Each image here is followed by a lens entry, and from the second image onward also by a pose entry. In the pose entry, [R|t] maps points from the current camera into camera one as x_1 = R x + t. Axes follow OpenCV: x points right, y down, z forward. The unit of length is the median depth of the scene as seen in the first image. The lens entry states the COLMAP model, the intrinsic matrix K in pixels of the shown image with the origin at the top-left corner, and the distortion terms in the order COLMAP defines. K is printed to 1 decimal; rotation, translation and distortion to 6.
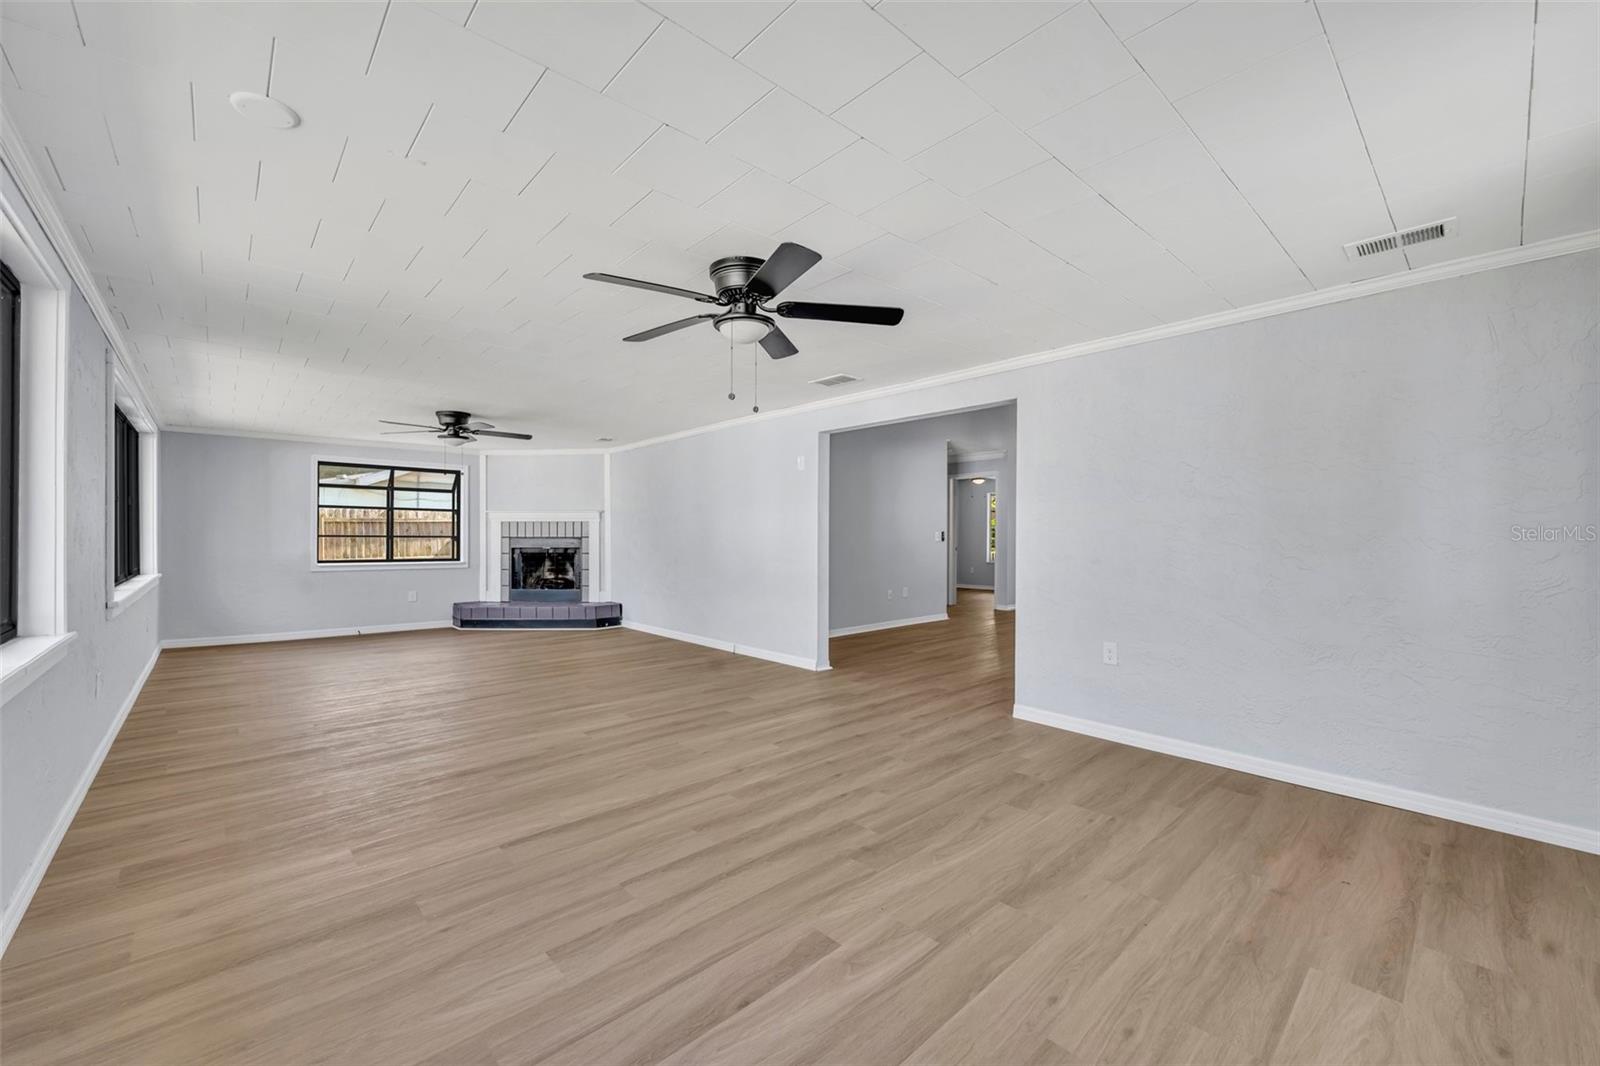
lens RADIAL K [[645.7, 0, 804.0], [0, 645.7, 537.8], [0, 0, 1]] dist [-0.001524, -0.000177]
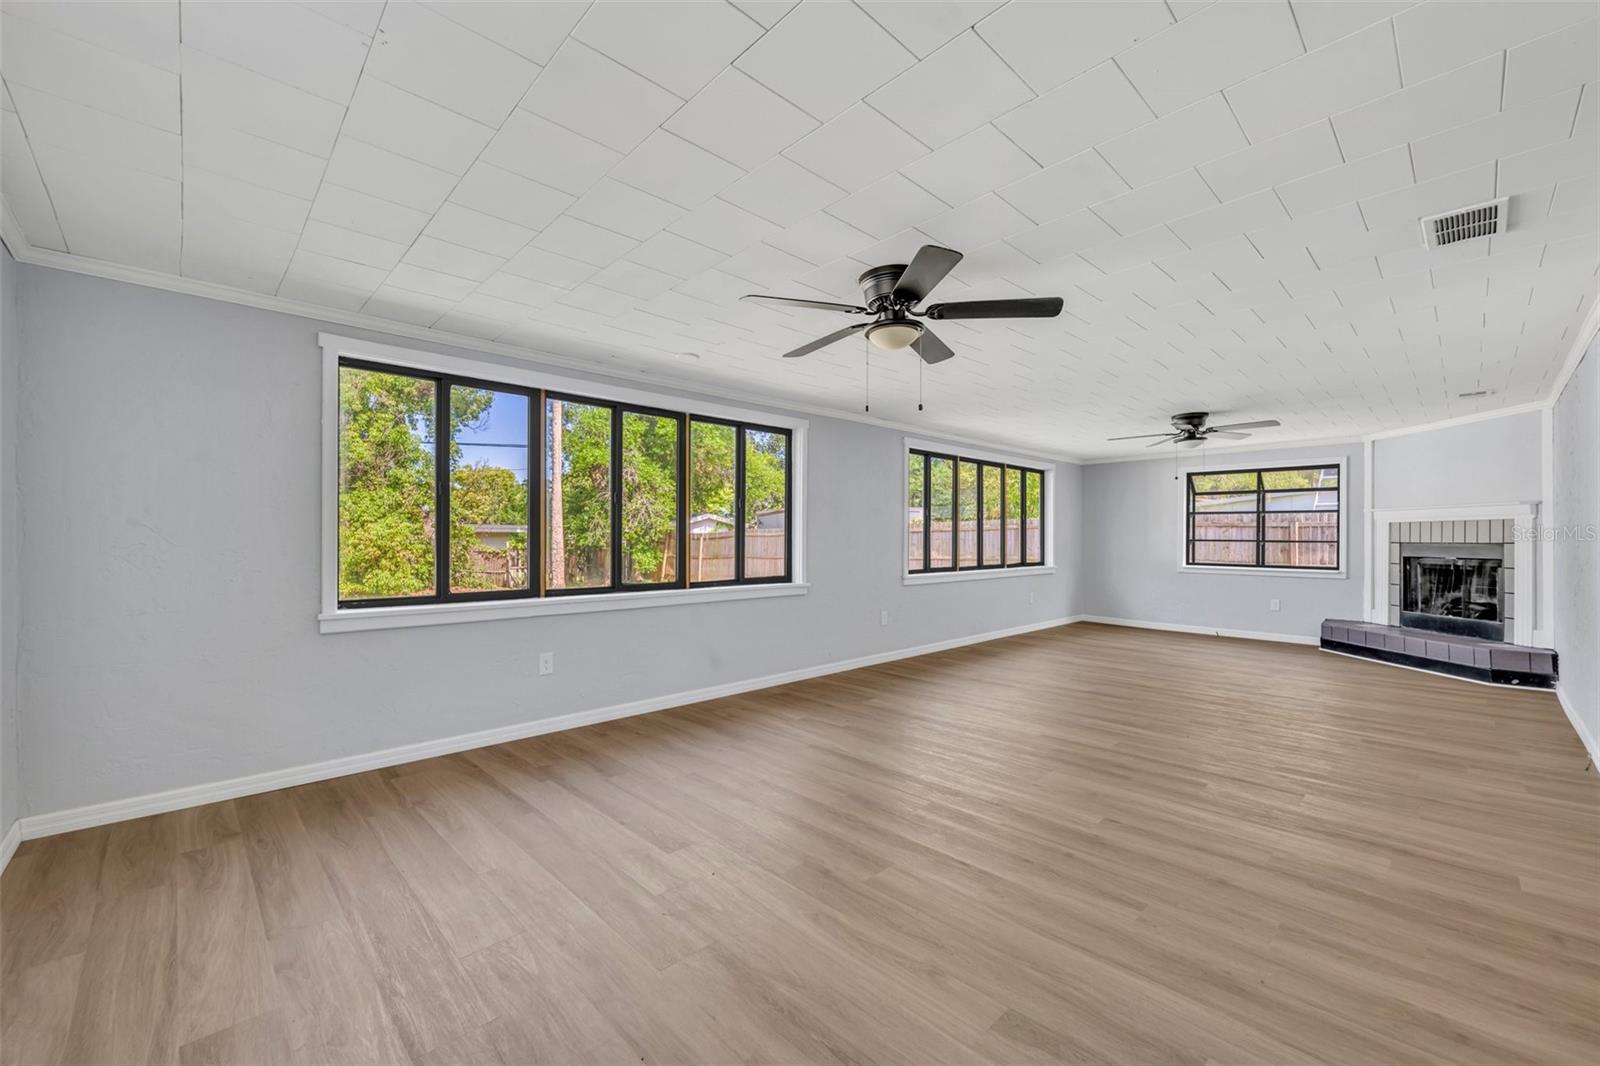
lens RADIAL K [[648.3, 0, 797.8], [0, 648.3, 530.3], [0, 0, 1]] dist [-0.001322, -0.000173]
pose [[0.018769, -0.012565, -0.999745, 0.317389], [-0.007190, 0.999893, -0.012702, -0.000960], [0.999798, 0.007427, 0.018676, 0.284733]]
